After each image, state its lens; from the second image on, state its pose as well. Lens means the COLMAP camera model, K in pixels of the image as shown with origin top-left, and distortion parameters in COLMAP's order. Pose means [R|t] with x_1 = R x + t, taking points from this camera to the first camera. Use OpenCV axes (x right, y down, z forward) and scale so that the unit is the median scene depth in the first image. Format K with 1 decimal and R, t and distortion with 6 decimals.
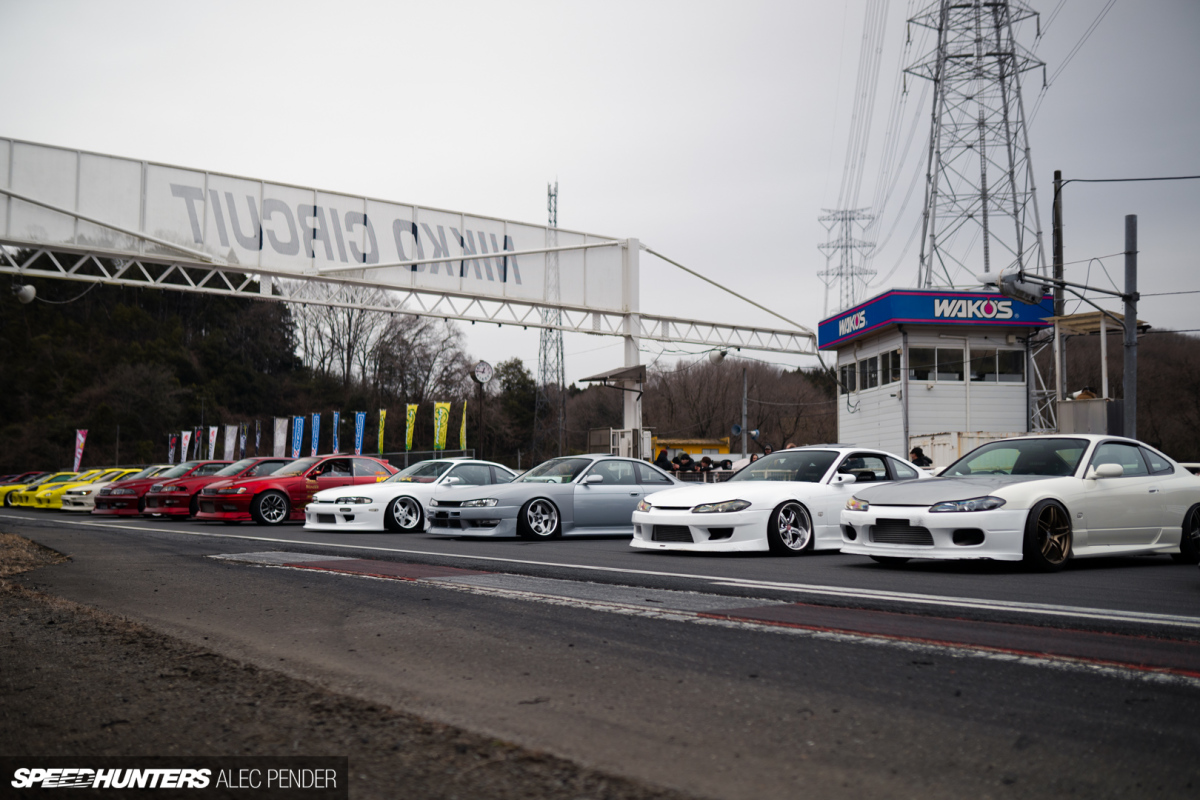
lens RADIAL K [[1208.6, 0, 600.0], [0, 1208.6, 400.0], [0, 0, 1]] dist [-0.019789, 0.106574]
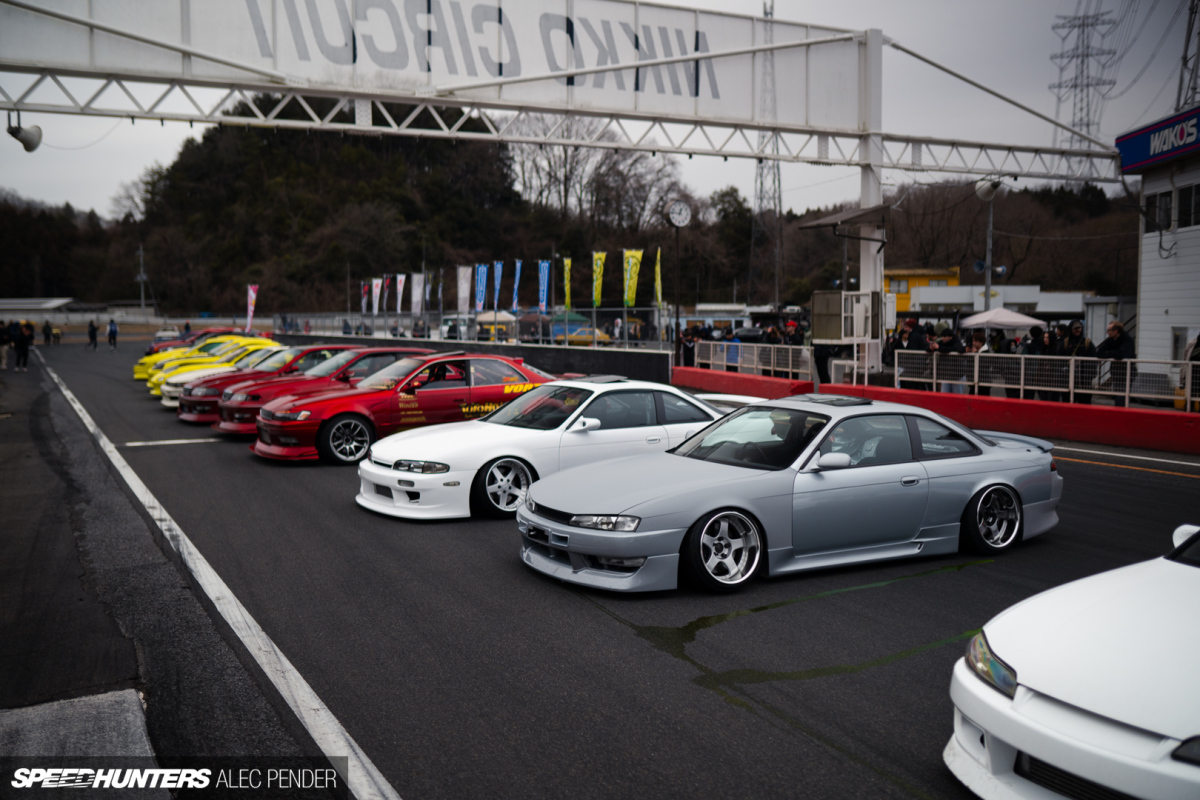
lens RADIAL K [[1162.8, 0, 590.6], [0, 1162.8, 395.4], [0, 0, 1]] dist [-0.064491, 0.128418]
pose [[0.981527, 0.005050, -0.191257, -0.004983], [0.022577, 0.989610, 0.141996, -0.014519], [0.189987, -0.143691, 0.971215, 0.211027]]
